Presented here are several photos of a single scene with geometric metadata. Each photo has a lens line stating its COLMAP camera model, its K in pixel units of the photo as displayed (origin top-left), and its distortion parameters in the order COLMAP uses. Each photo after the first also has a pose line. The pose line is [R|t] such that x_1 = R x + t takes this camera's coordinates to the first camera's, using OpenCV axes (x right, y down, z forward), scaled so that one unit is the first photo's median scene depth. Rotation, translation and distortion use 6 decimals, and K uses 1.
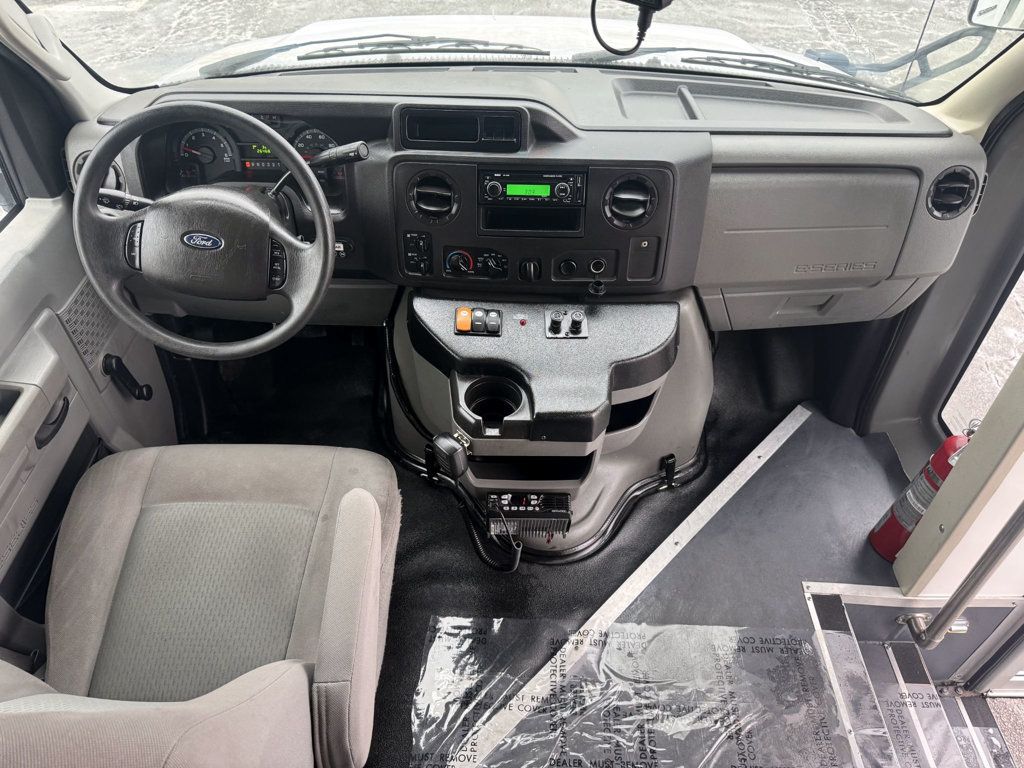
lens RADIAL K [[719.0, 0, 509.2], [0, 719.0, 384.4], [0, 0, 1]] dist [0.150532, -0.227362]
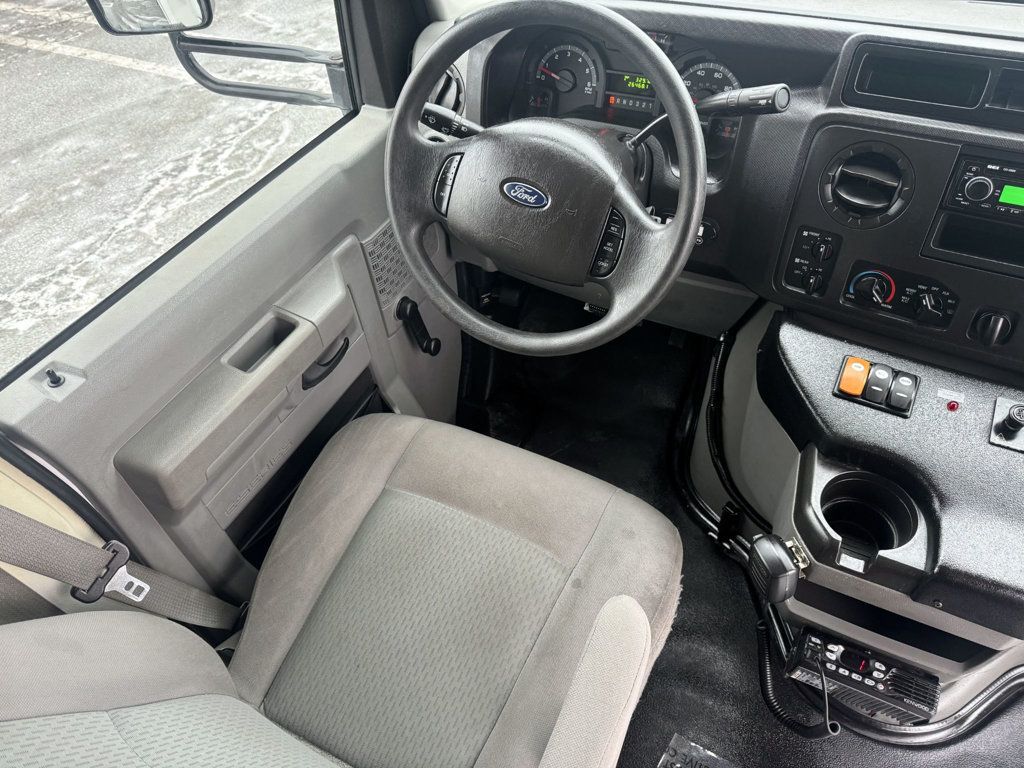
lens RADIAL K [[722.8, 0, 506.8], [0, 722.8, 387.0], [0, 0, 1]] dist [0.007148, -0.007274]
pose [[0.884312, 0.281034, -0.372844, -0.093644], [-0.259037, 0.959698, 0.108996, -0.071174], [0.388449, 0.000194, 0.921470, 0.278725]]
